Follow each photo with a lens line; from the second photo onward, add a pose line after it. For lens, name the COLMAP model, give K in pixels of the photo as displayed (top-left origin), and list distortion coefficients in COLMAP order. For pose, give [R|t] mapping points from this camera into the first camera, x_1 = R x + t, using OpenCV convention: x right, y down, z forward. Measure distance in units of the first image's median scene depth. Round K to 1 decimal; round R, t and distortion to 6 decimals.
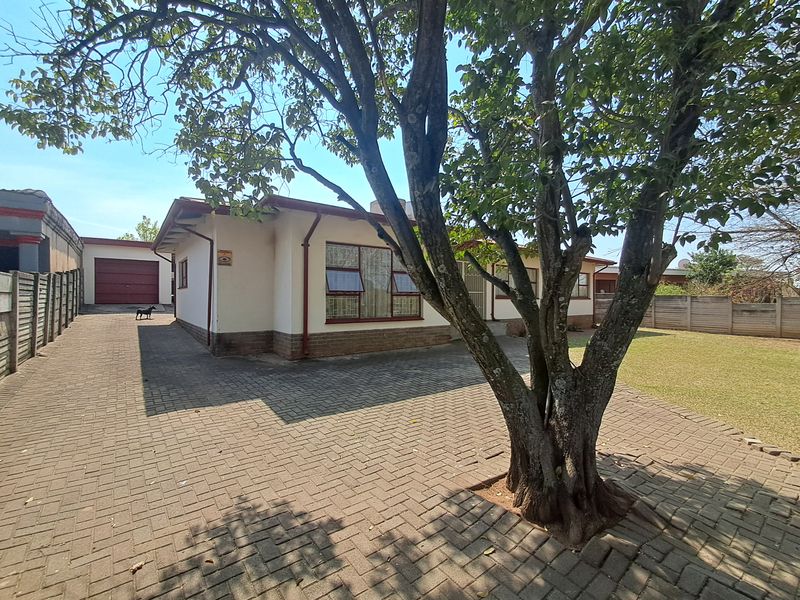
lens RADIAL K [[367.9, 0, 401.8], [0, 367.9, 299.6], [0, 0, 1]] dist [0.002597, -0.004322]
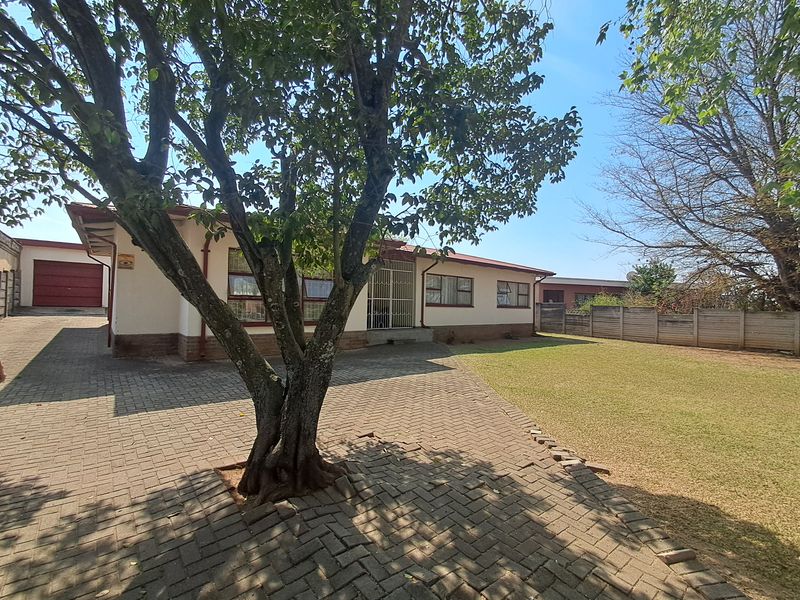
lens RADIAL K [[367.9, 0, 401.8], [0, 367.9, 299.6], [0, 0, 1]] dist [0.002597, -0.004322]
pose [[0.999158, 0.014827, 0.038243, 0.470581], [-0.013985, 0.999656, -0.022193, 0.009767], [-0.038559, 0.021639, 0.999022, -0.107075]]
